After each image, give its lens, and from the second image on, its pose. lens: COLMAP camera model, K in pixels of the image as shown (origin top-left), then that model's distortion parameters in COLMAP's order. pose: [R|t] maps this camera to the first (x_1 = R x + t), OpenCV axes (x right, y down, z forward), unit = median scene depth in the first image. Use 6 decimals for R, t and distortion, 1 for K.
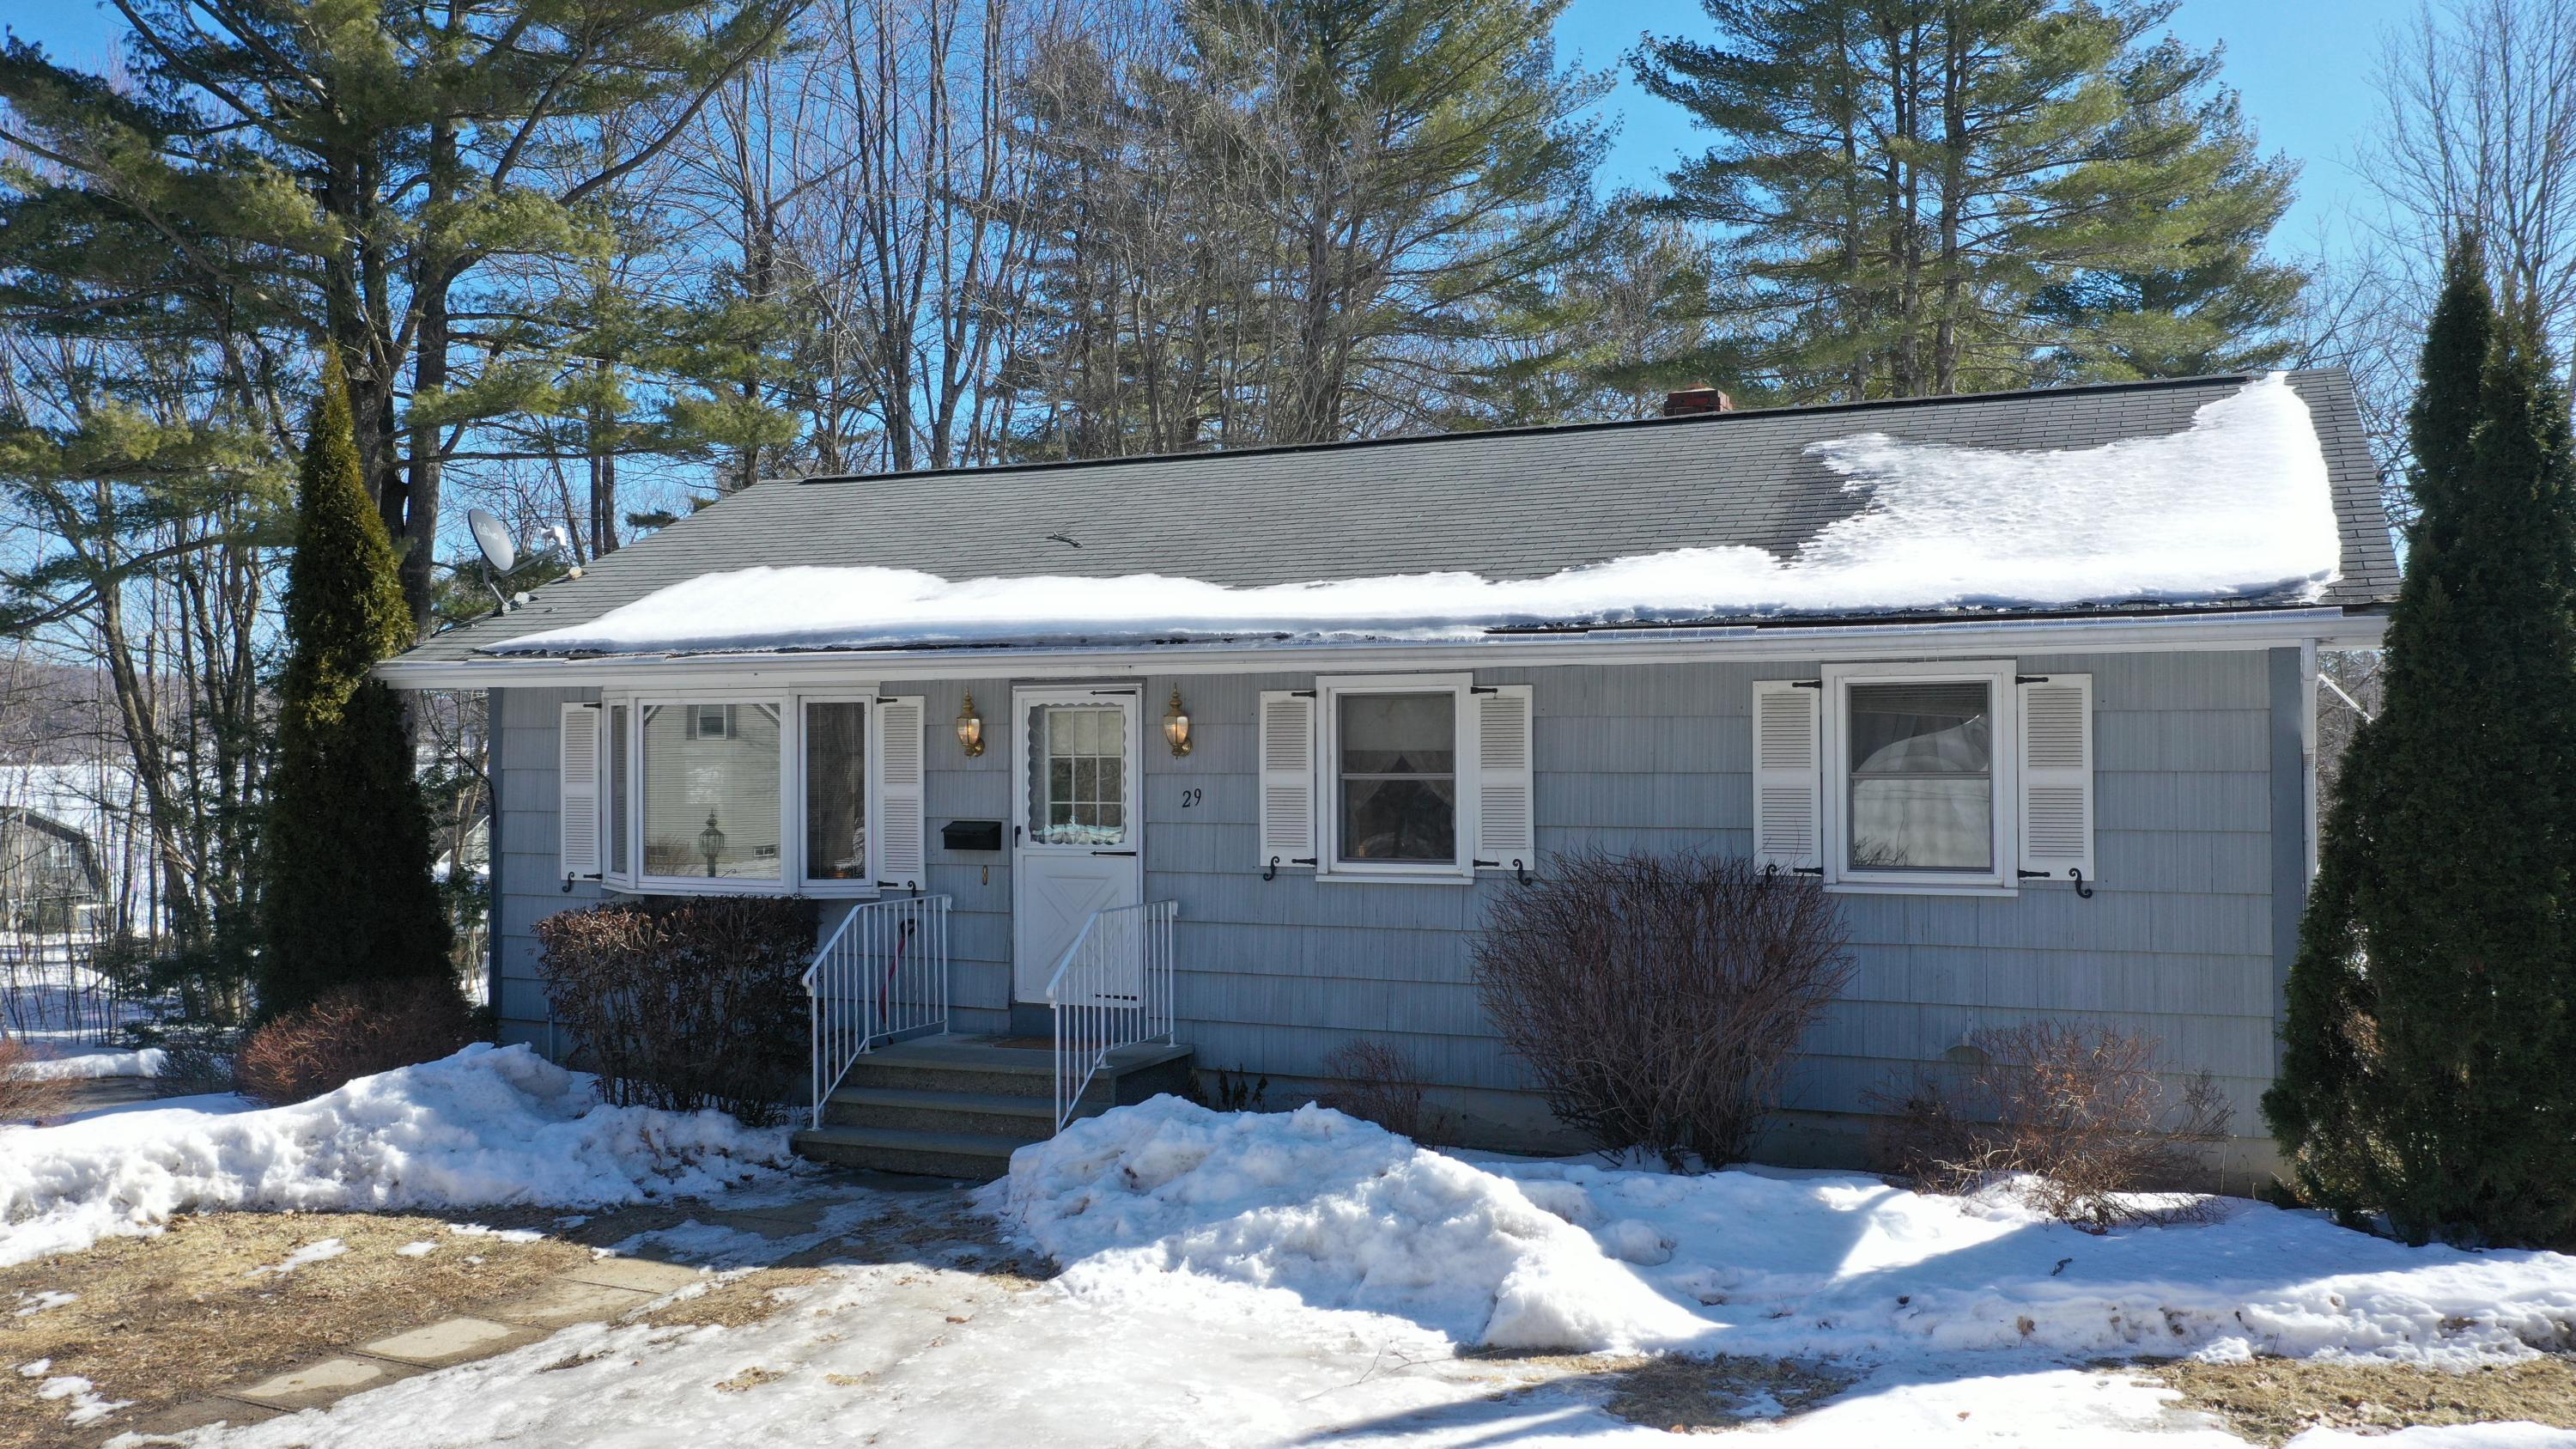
lens RADIAL K [[2011.4, 0, 1288.0], [0, 2011.4, 724.5], [0, 0, 1]] dist [-0.008526, -0.001732]
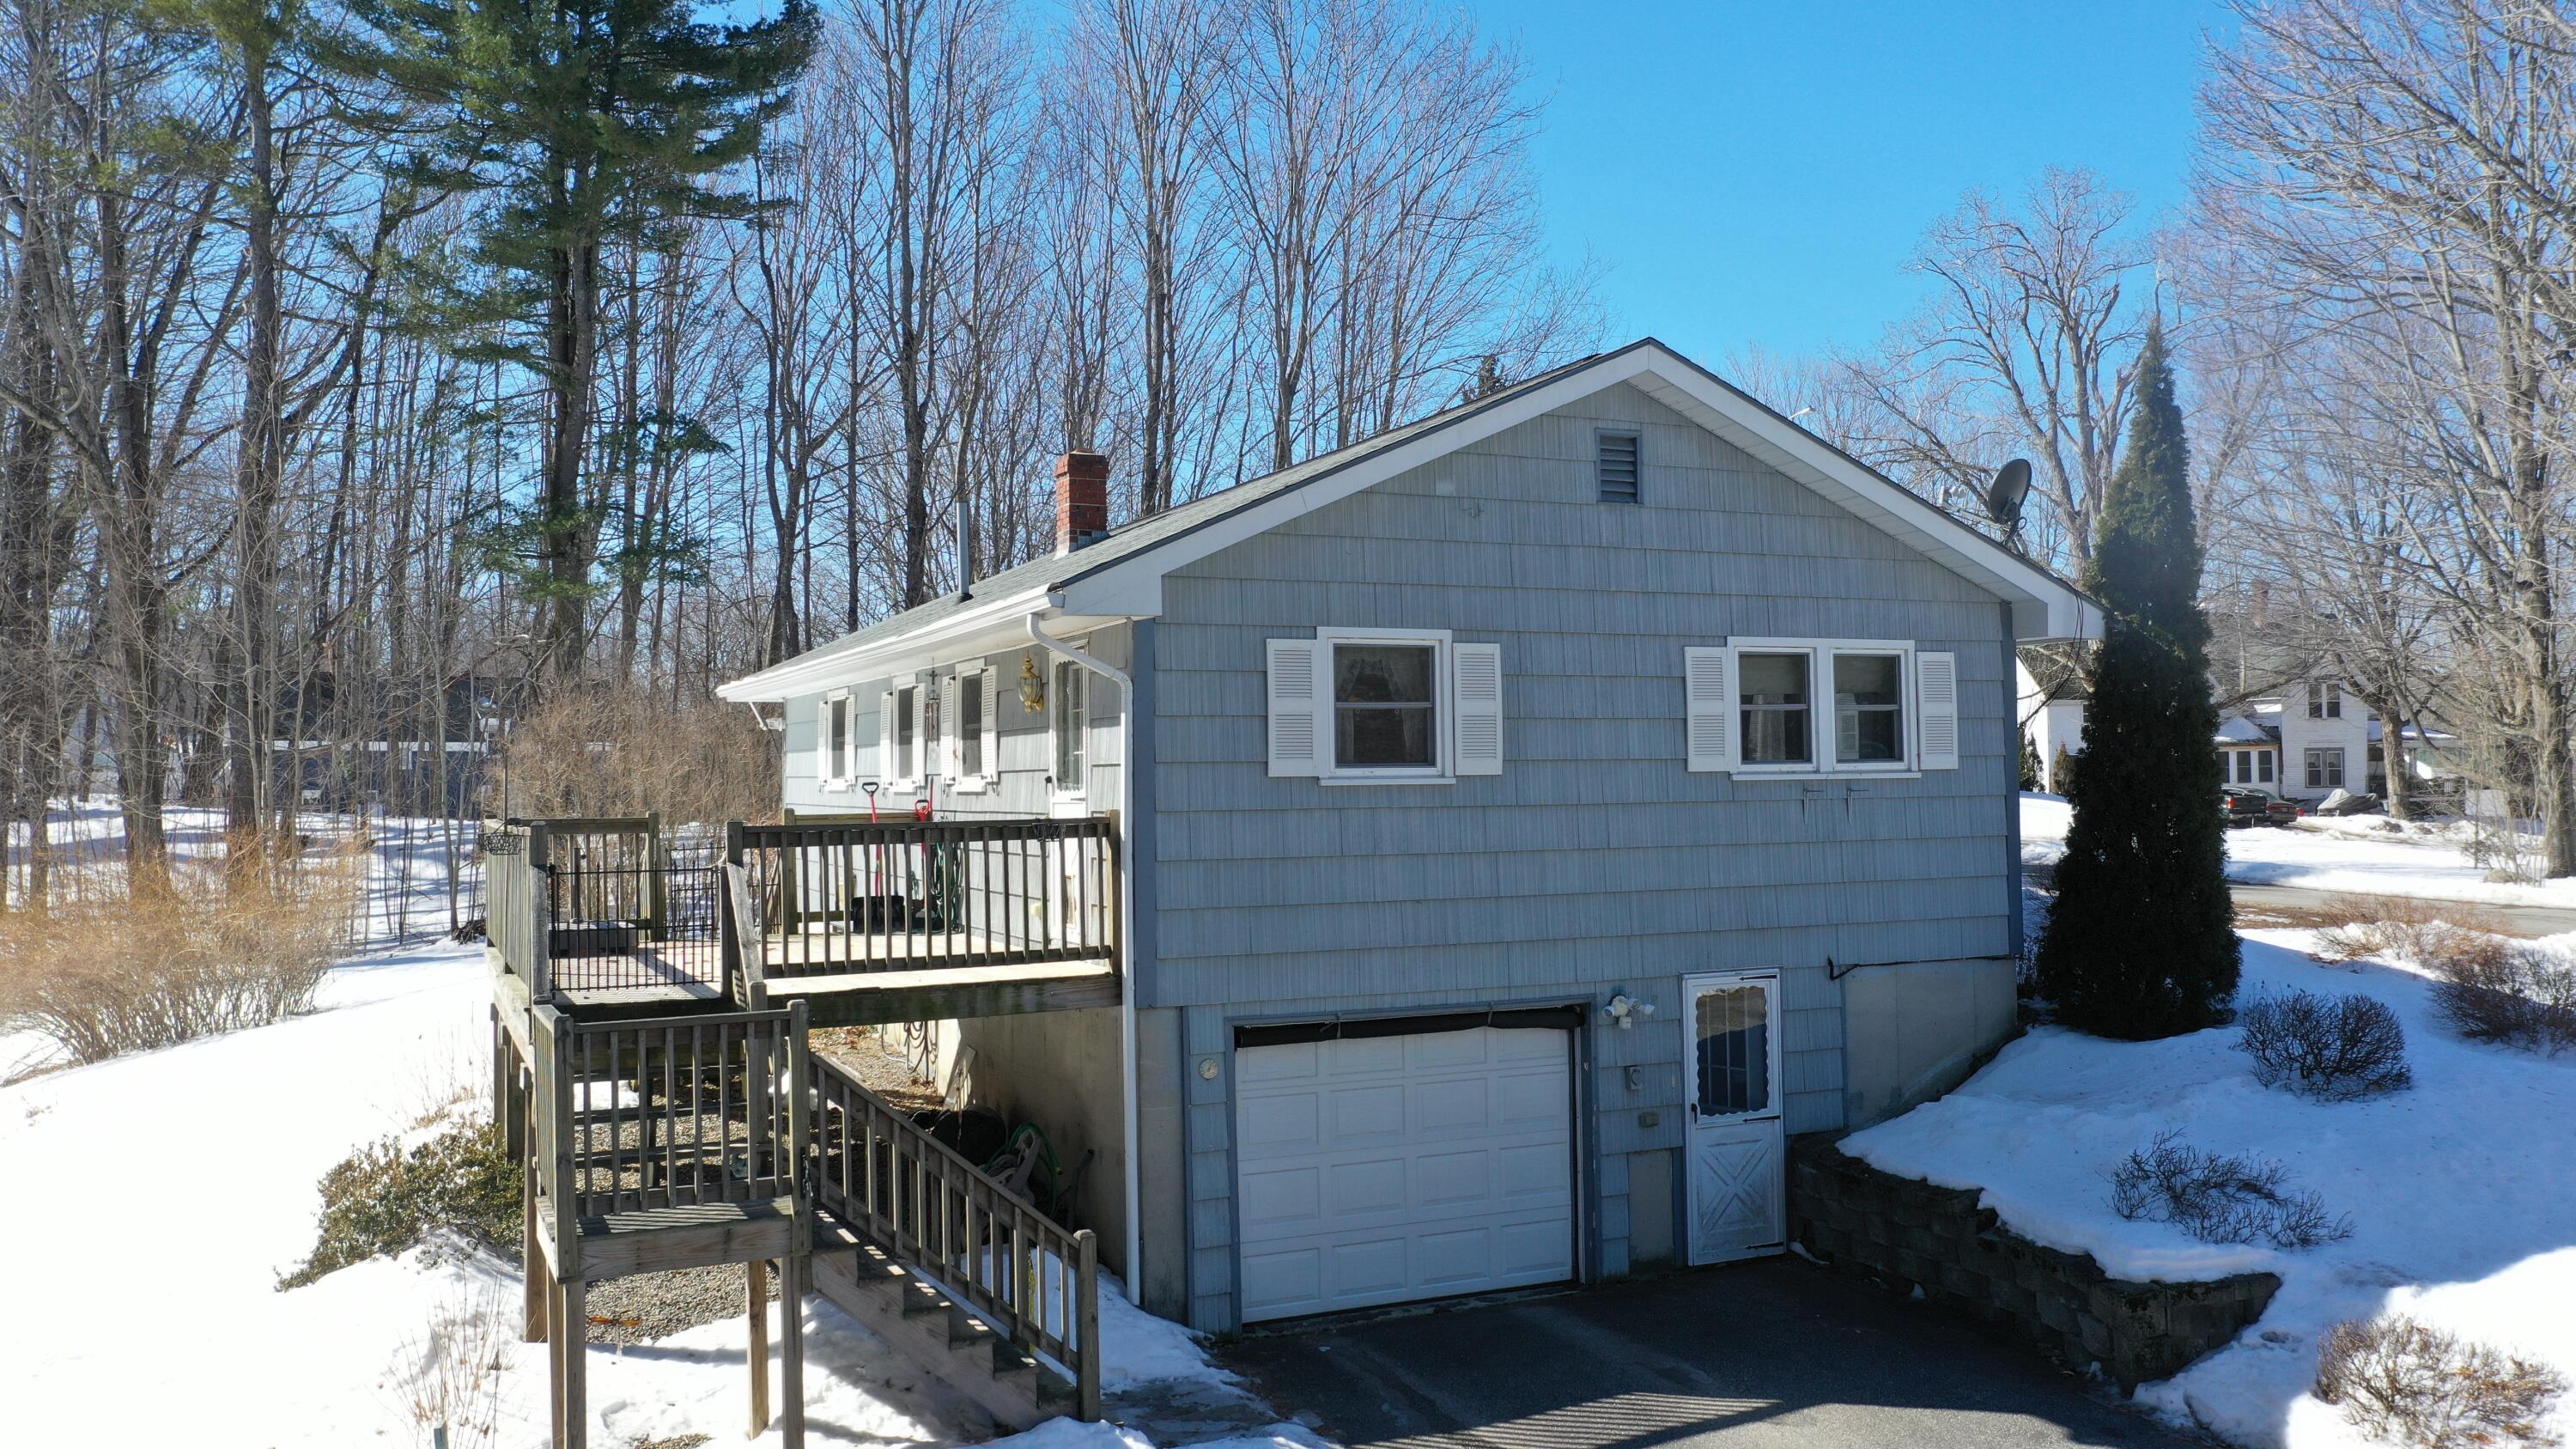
lens RADIAL K [[2011.4, 0, 1288.0], [0, 2011.4, 724.5], [0, 0, 1]] dist [-0.008526, -0.001732]
pose [[-0.732848, 0.011129, 0.680301, -0.812036], [-0.038750, 0.997561, -0.058062, 0.161699], [-0.679288, -0.068912, -0.730629, 3.010425]]
